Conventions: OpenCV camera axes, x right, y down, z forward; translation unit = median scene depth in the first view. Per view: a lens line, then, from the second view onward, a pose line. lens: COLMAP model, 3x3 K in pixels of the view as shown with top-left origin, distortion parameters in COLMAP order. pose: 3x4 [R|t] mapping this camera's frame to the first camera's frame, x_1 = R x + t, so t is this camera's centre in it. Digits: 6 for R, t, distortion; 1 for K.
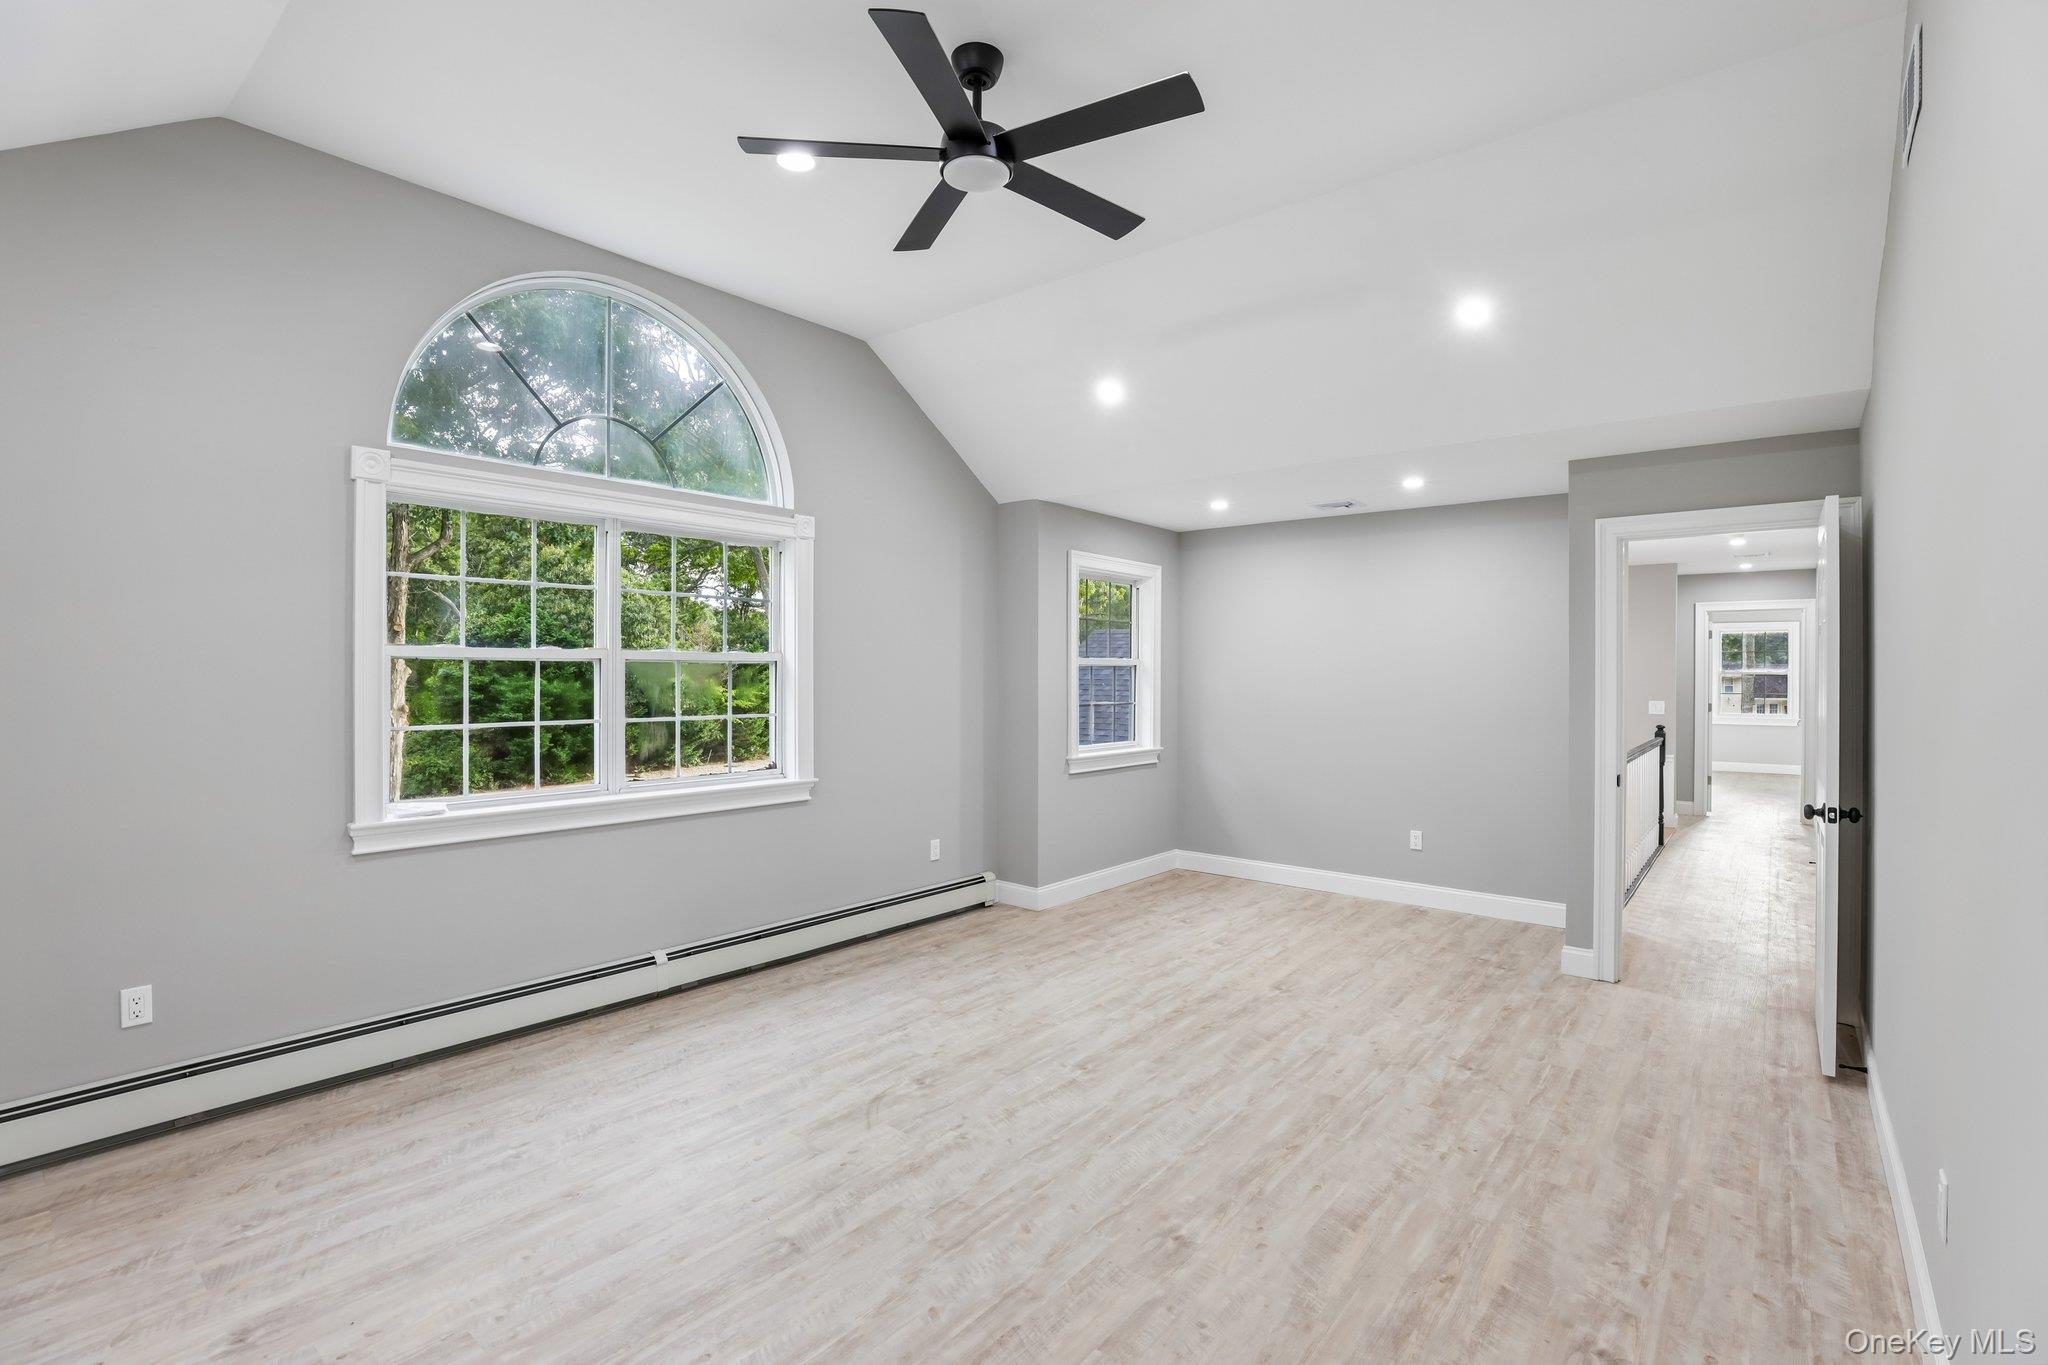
lens RADIAL K [[888.2, 0, 1027.8], [0, 888.2, 673.6], [0, 0, 1]] dist [-0.018336, 0.000852]
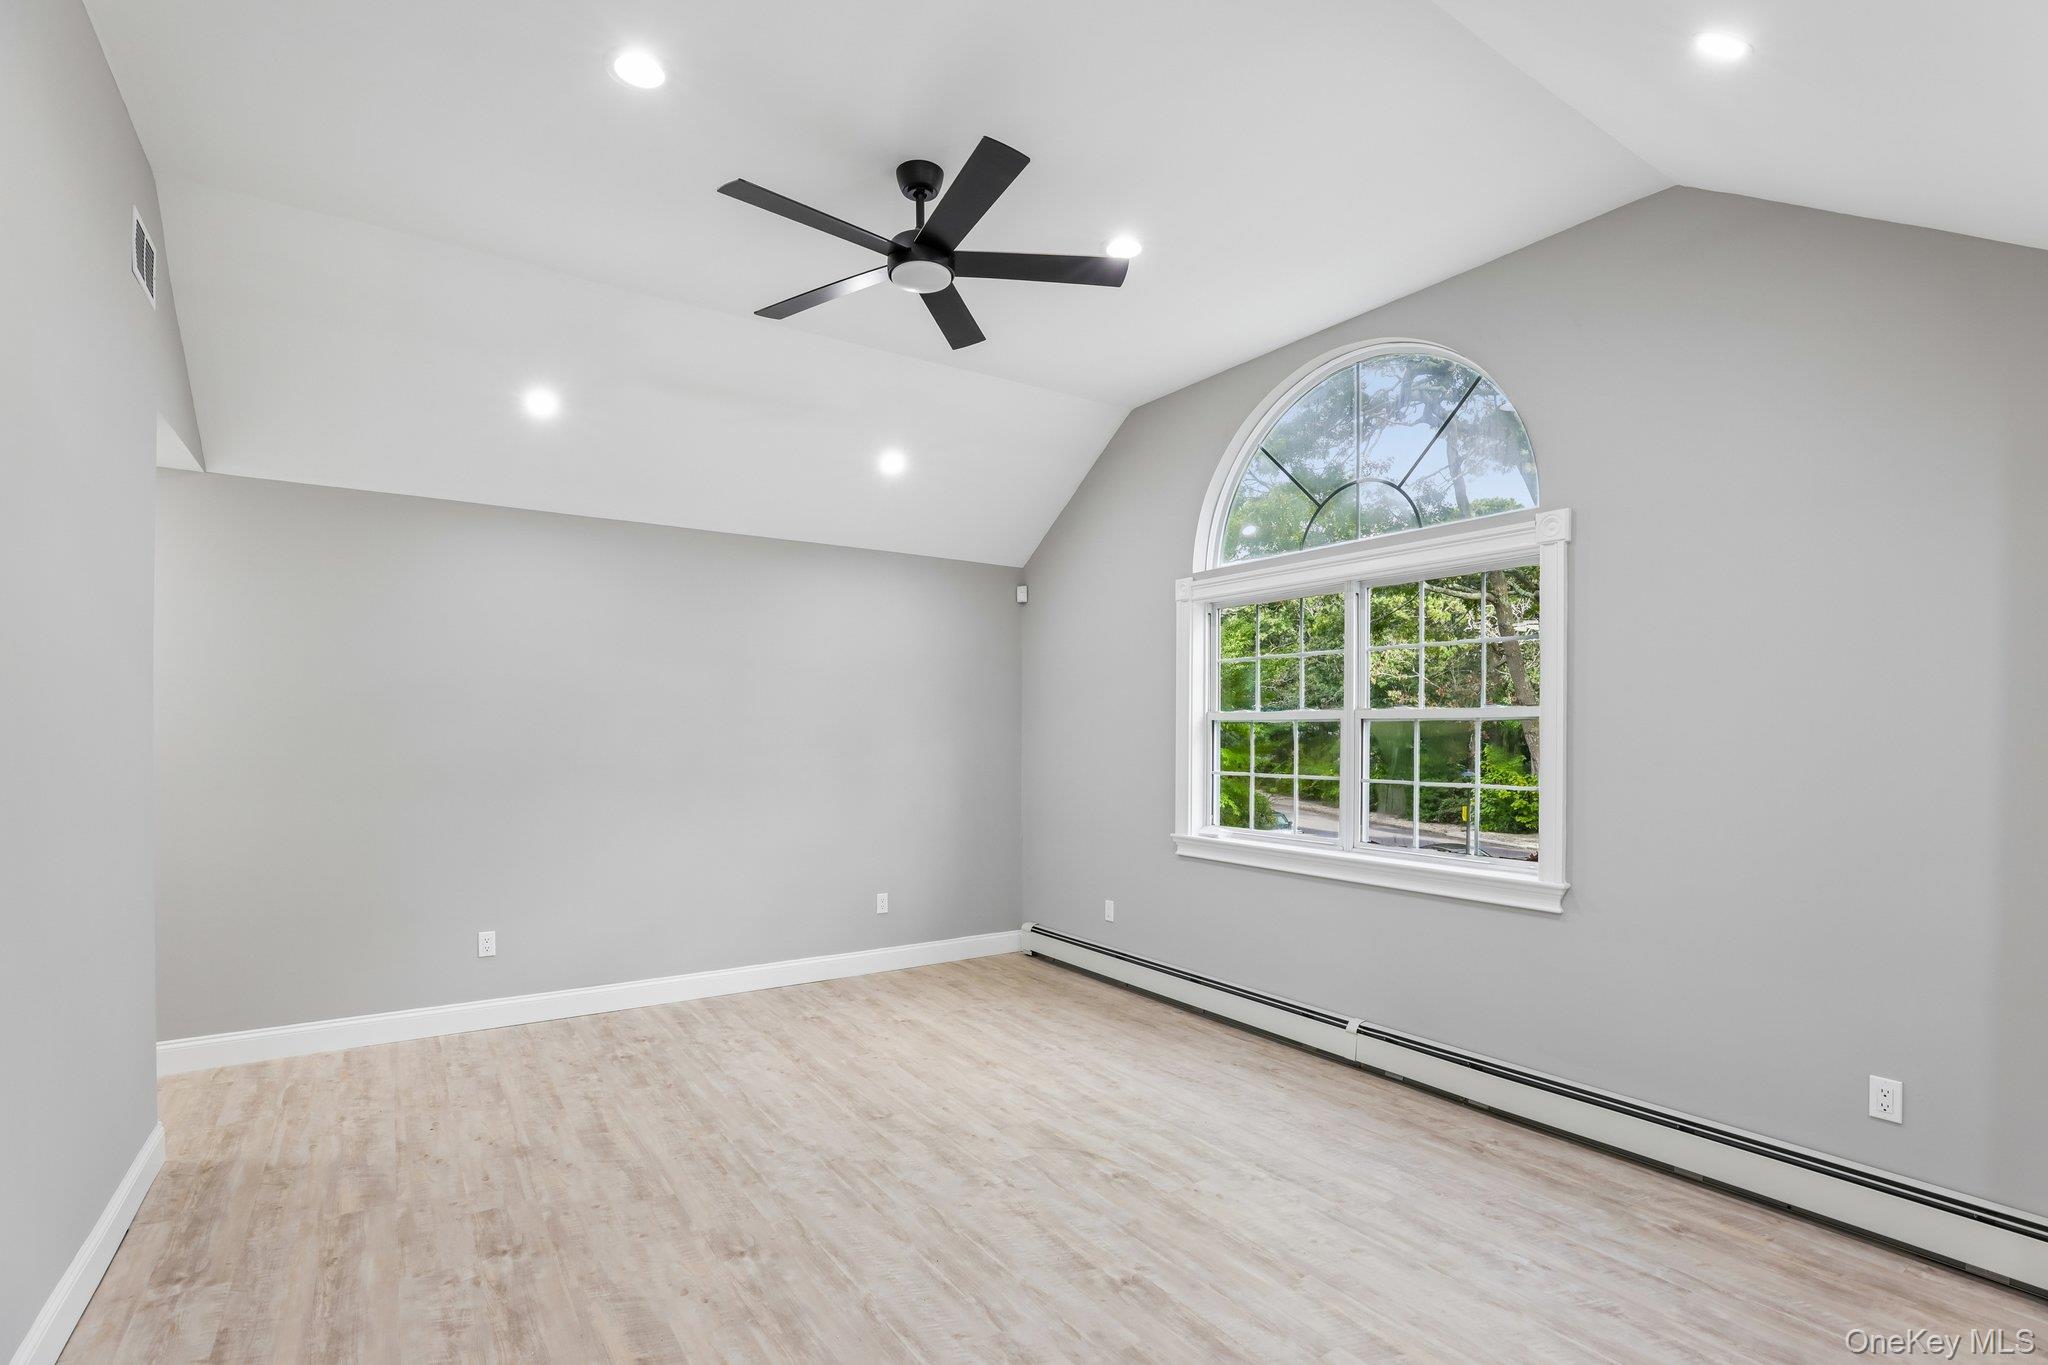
lens RADIAL K [[888.2, 0, 990.0], [0, 888.2, 732.9], [0, 0, 1]] dist [-0.018336, 0.000852]
pose [[-0.251529, -0.006836, -0.967825, 0.766273], [-0.001508, 0.999977, -0.006671, 0.009160], [0.967848, -0.000218, -0.251534, 1.053299]]
